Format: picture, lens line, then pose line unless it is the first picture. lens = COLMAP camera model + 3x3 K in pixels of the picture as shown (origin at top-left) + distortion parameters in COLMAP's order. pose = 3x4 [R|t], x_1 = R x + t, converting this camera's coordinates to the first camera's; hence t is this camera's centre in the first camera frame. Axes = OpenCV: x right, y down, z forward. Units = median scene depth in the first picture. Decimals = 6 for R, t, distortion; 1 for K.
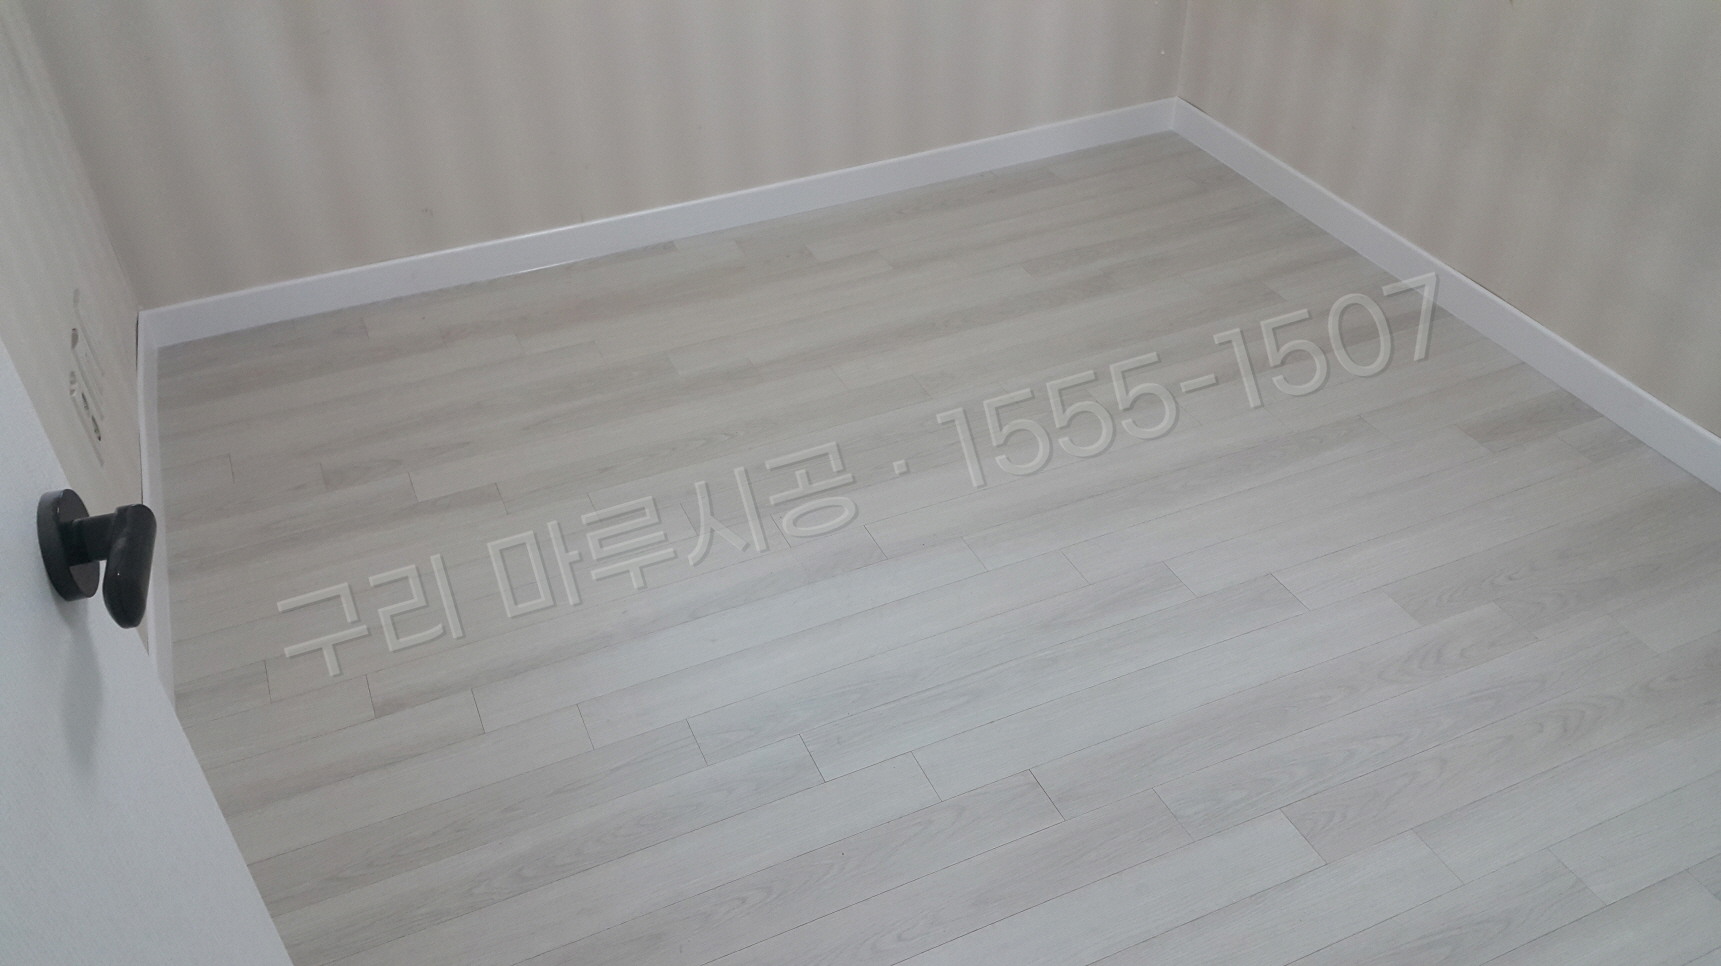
lens RADIAL K [[1407.1, 0, 860.5], [0, 1407.1, 483.0], [0, 0, 1]] dist [-0.000515, 0.002226]
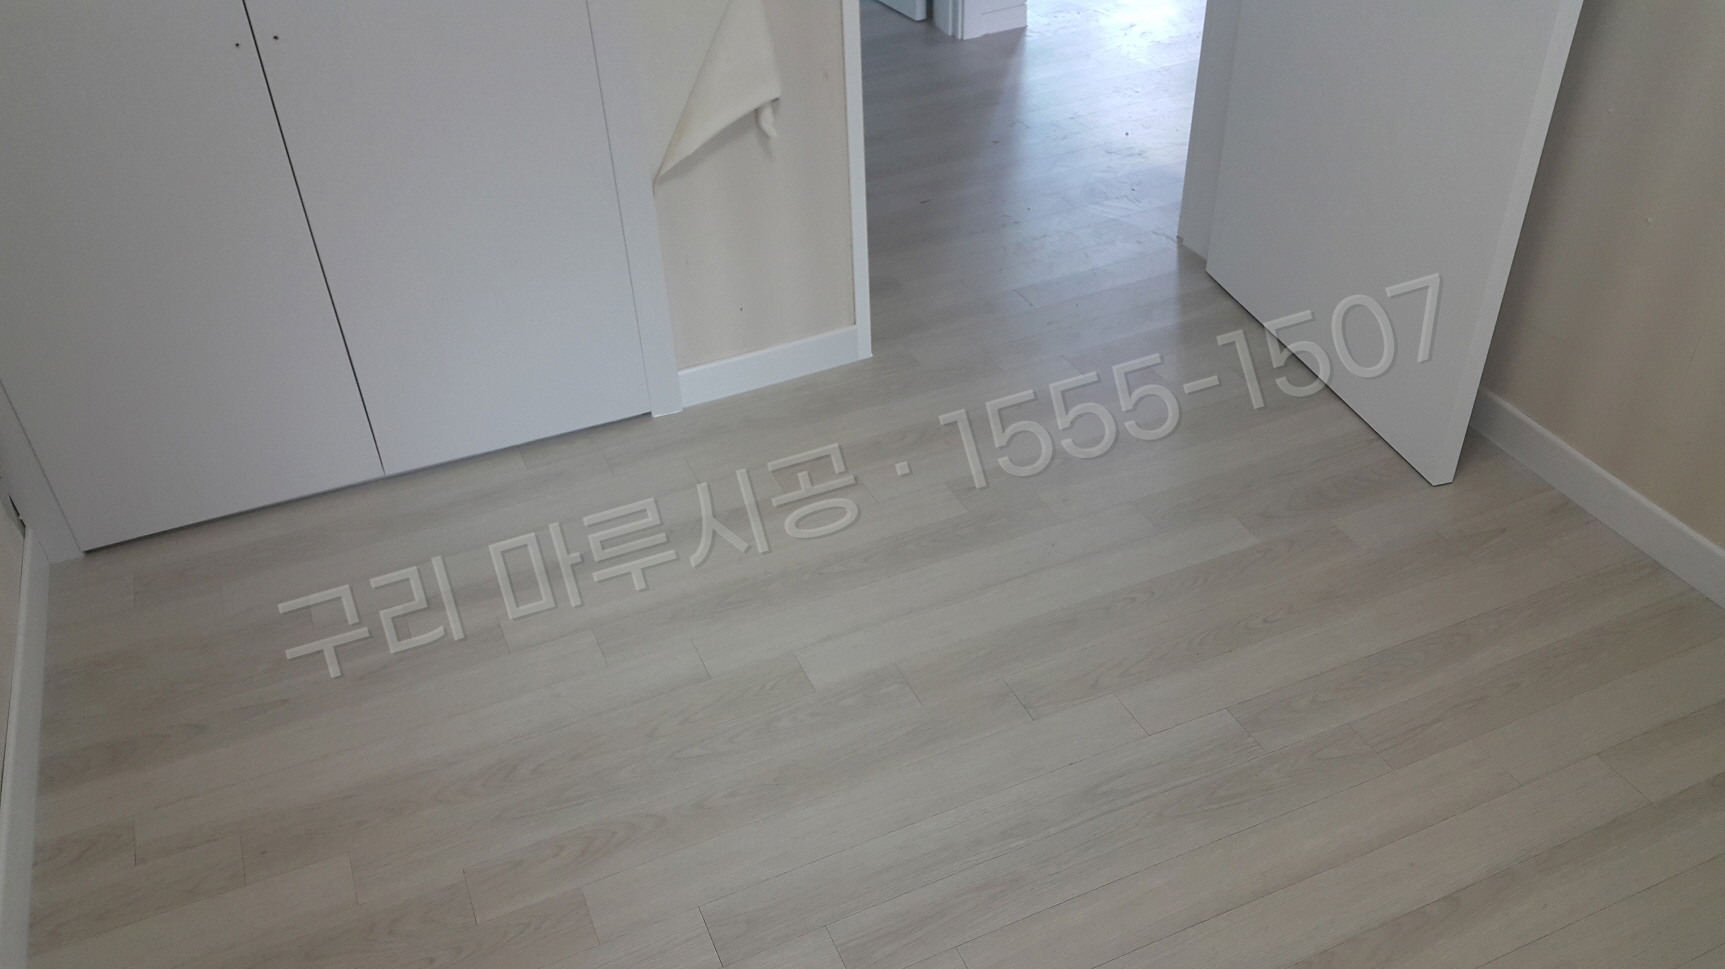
lens RADIAL K [[1410.4, 0, 862.5], [0, 1410.4, 484.5], [0, 0, 1]] dist [-0.000515, 0.002226]
pose [[-0.996116, 0.067827, 0.056149, 0.169272], [0.073705, 0.293393, 0.953147, -0.833122], [0.048176, 0.953583, -0.297252, 1.086904]]
